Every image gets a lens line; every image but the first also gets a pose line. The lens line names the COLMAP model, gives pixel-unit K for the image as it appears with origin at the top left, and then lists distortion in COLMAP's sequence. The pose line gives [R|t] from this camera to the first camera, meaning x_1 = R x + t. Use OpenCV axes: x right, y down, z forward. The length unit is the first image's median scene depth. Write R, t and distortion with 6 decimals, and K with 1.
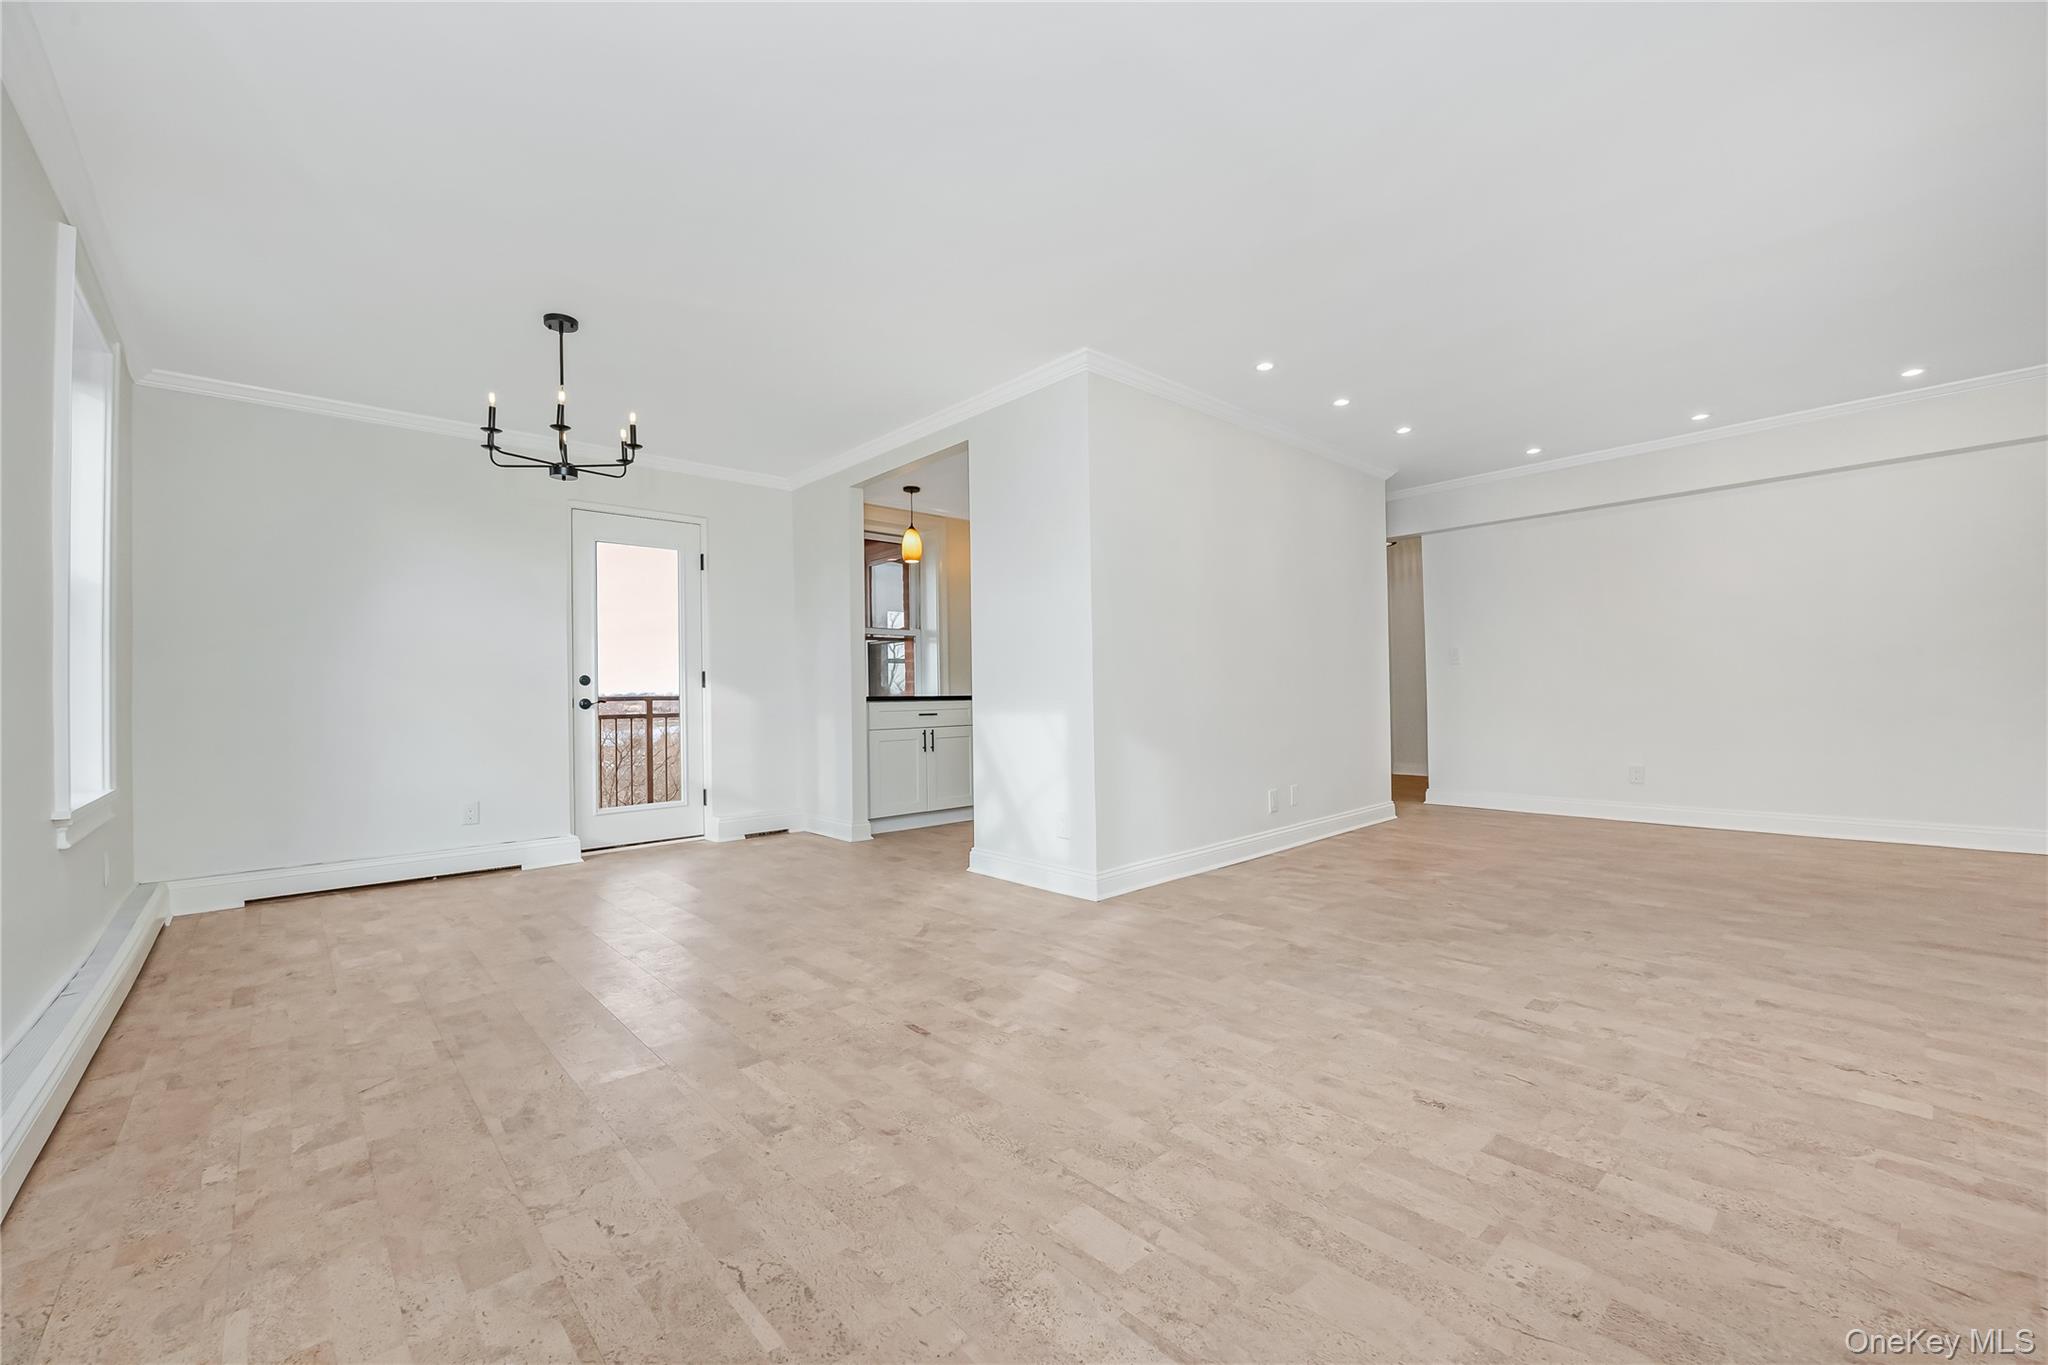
lens RADIAL K [[829.8, 0, 1029.6], [0, 829.8, 689.7], [0, 0, 1]] dist [-0.002019, 0.000007]
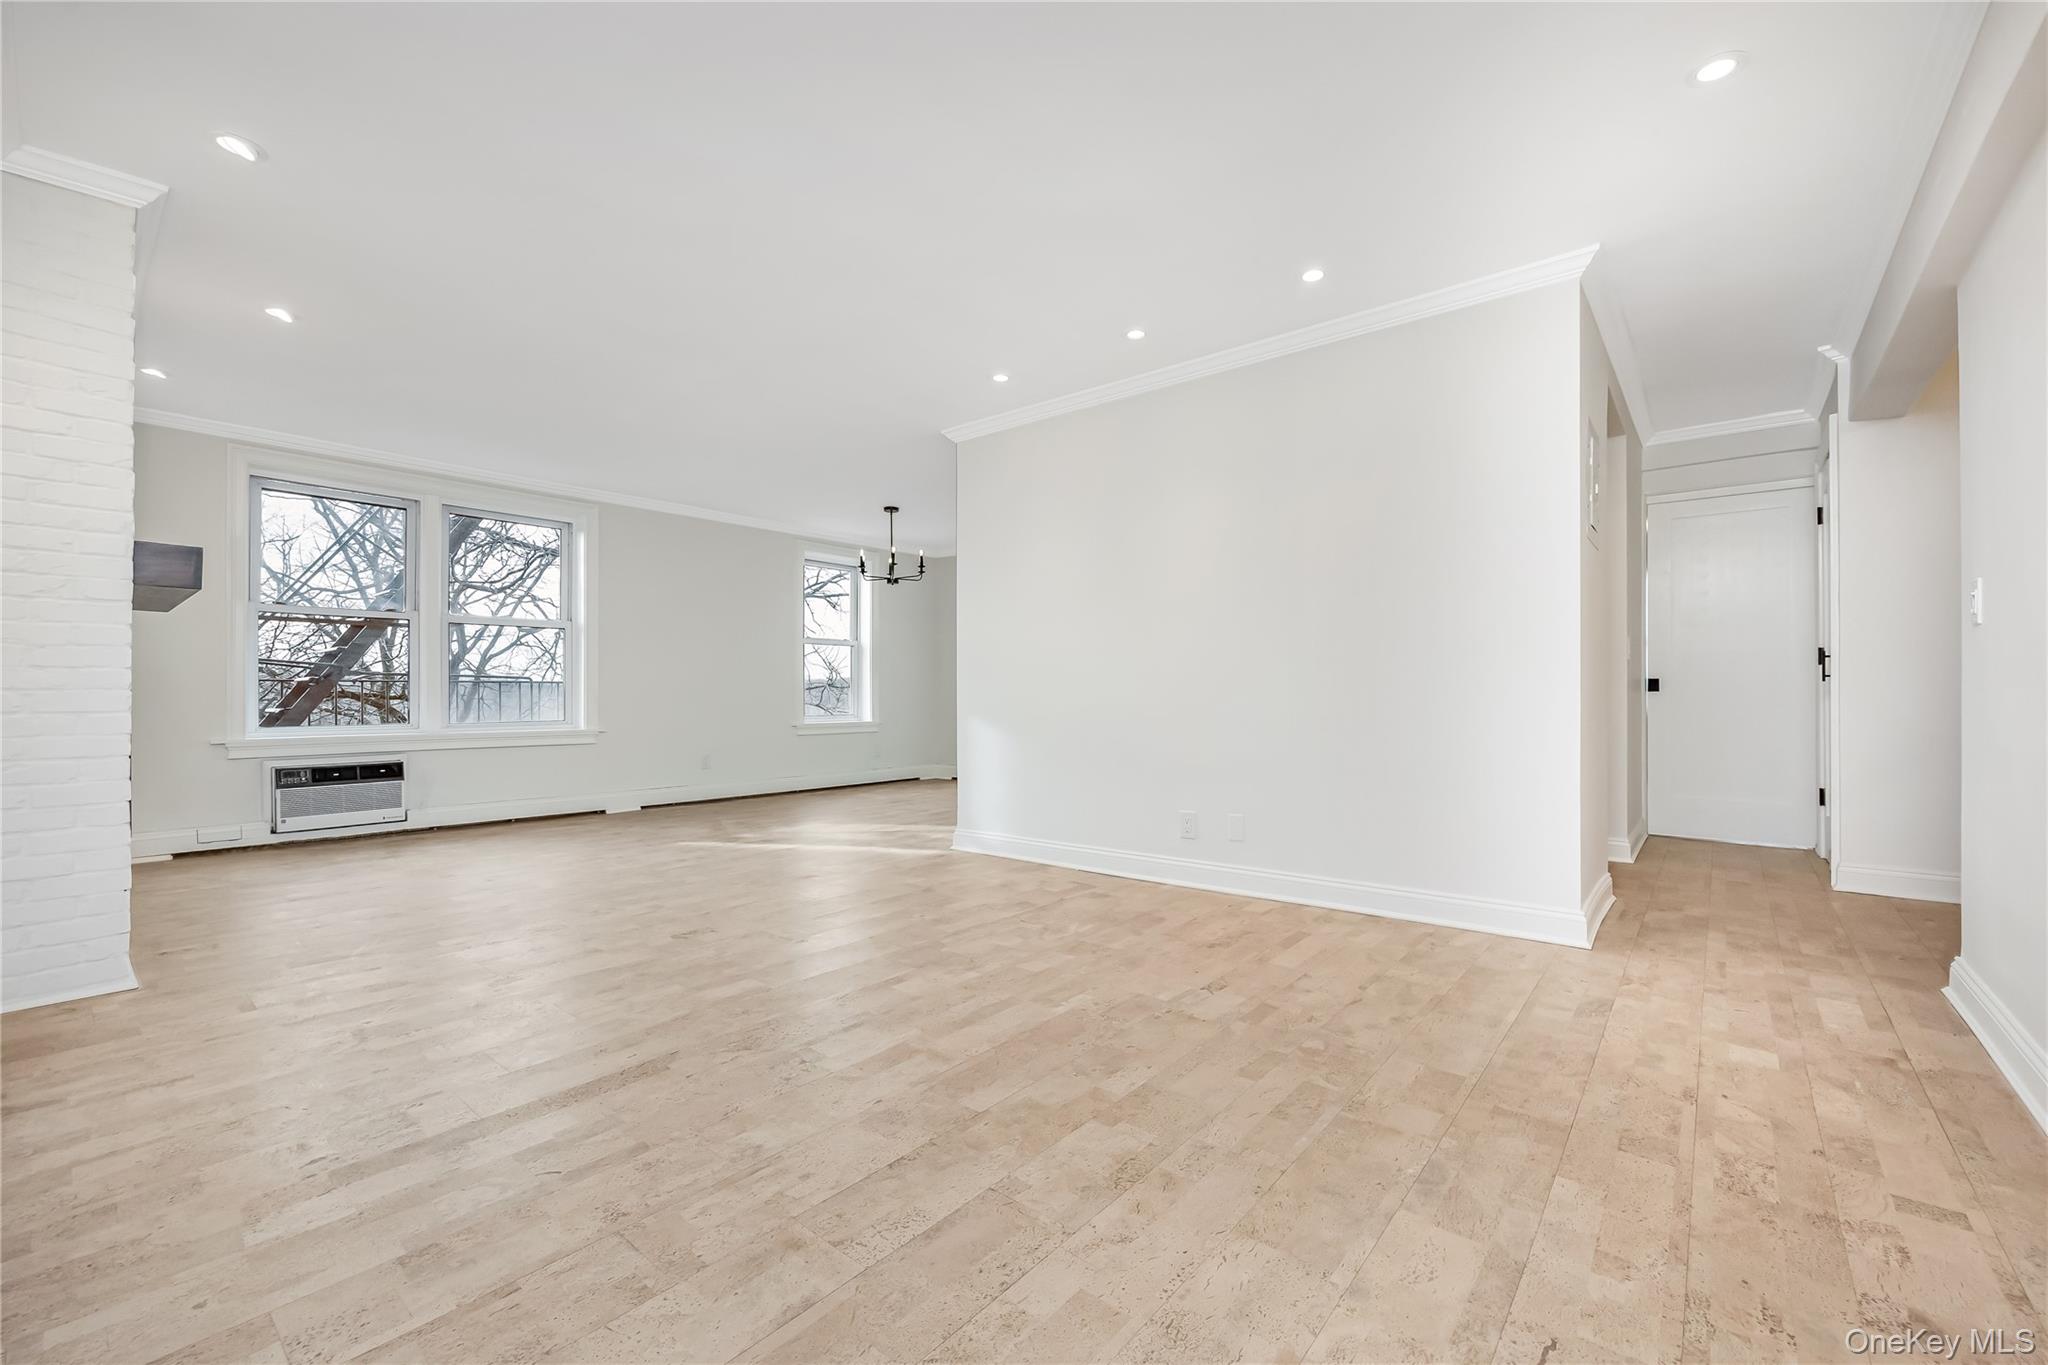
lens RADIAL K [[829.8, 0, 1029.6], [0, 829.8, 689.7], [0, 0, 1]] dist [-0.002019, 0.000007]
pose [[0.139081, 0.014585, -0.990174, 2.328342], [0.005851, 0.999862, 0.015549, -0.030899], [0.990264, -0.007957, 0.138976, 1.560783]]
